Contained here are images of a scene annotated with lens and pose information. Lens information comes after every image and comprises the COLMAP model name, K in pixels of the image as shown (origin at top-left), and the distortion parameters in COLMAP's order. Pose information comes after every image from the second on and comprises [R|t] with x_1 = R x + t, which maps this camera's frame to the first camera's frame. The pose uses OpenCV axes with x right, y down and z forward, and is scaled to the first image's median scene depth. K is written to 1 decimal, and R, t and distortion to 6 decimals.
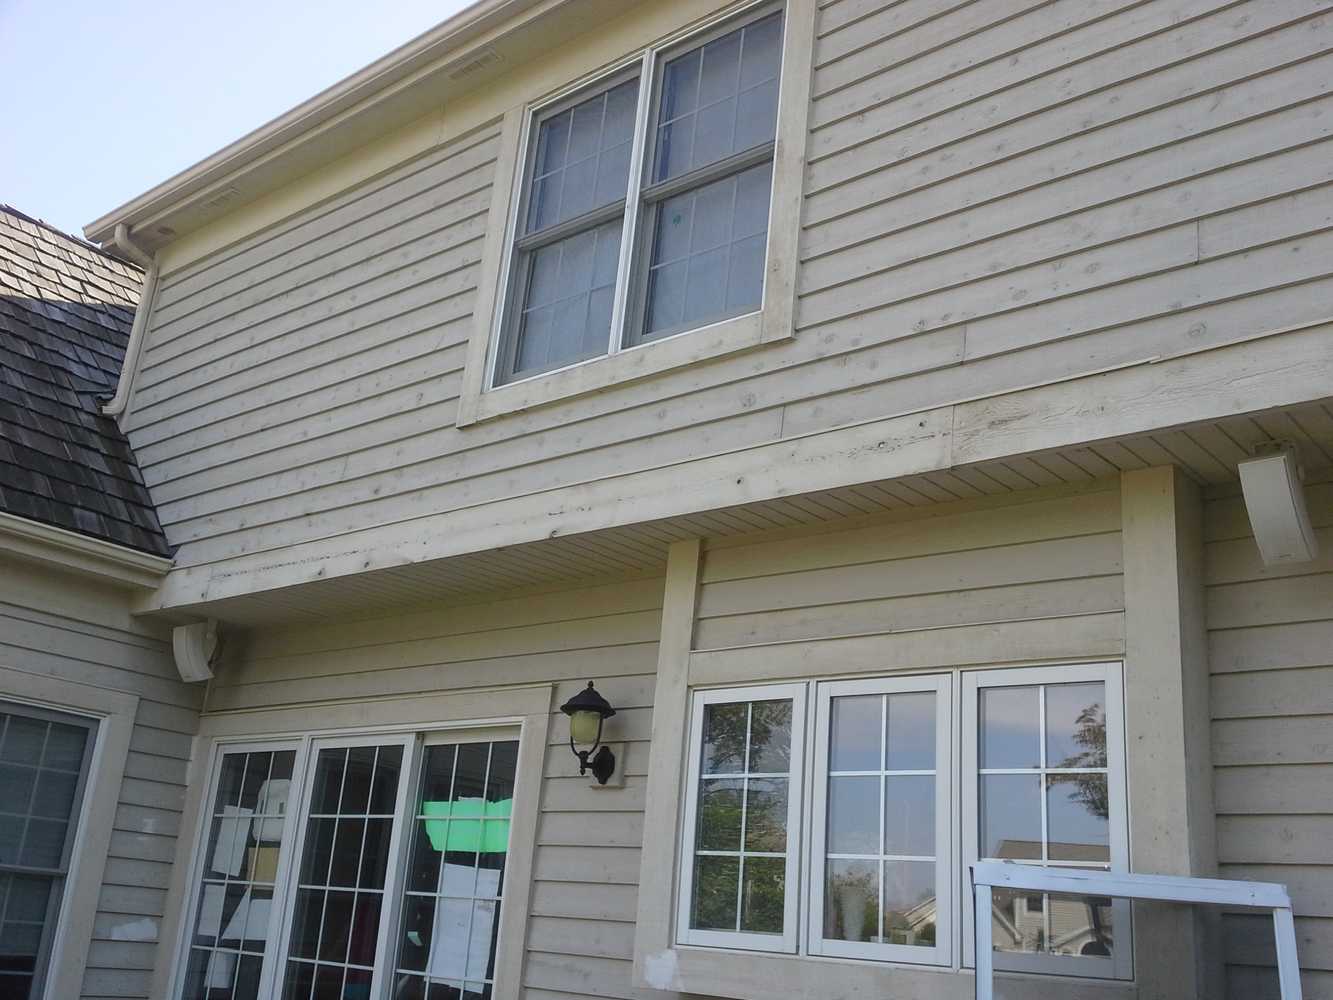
lens RADIAL K [[1228.9, 0, 720.1], [0, 1228.9, 500.9], [0, 0, 1]] dist [0.111944, -0.241115]
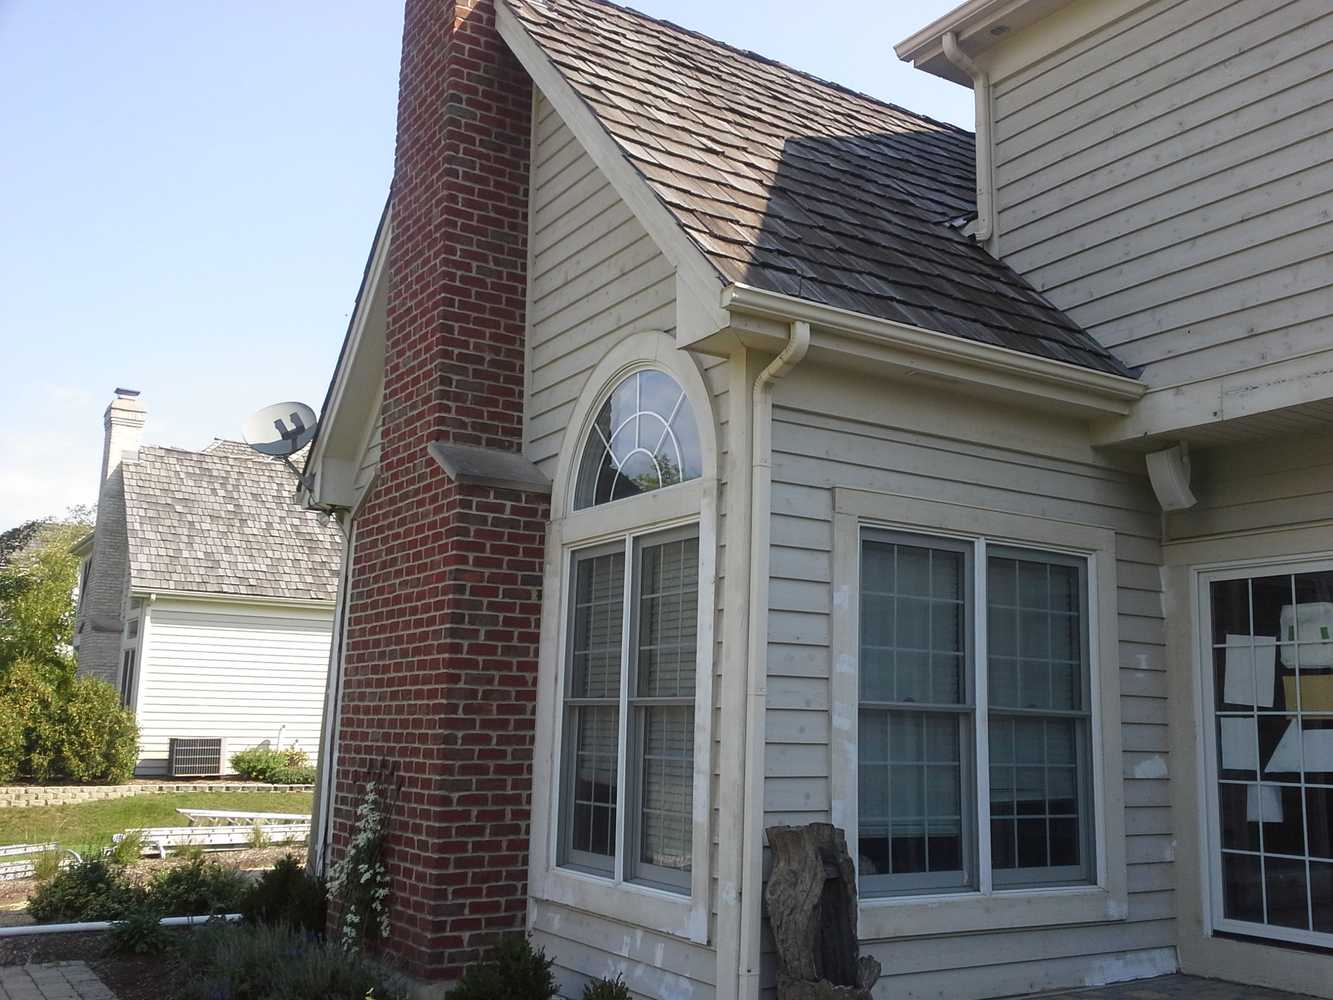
lens RADIAL K [[1228.9, 0, 720.1], [0, 1228.9, 500.9], [0, 0, 1]] dist [0.111944, -0.241115]
pose [[0.962023, -0.106270, -0.251431, -0.537035], [0.142198, 0.981358, 0.129295, -0.030612], [0.233004, -0.160138, 0.959200, 0.030797]]
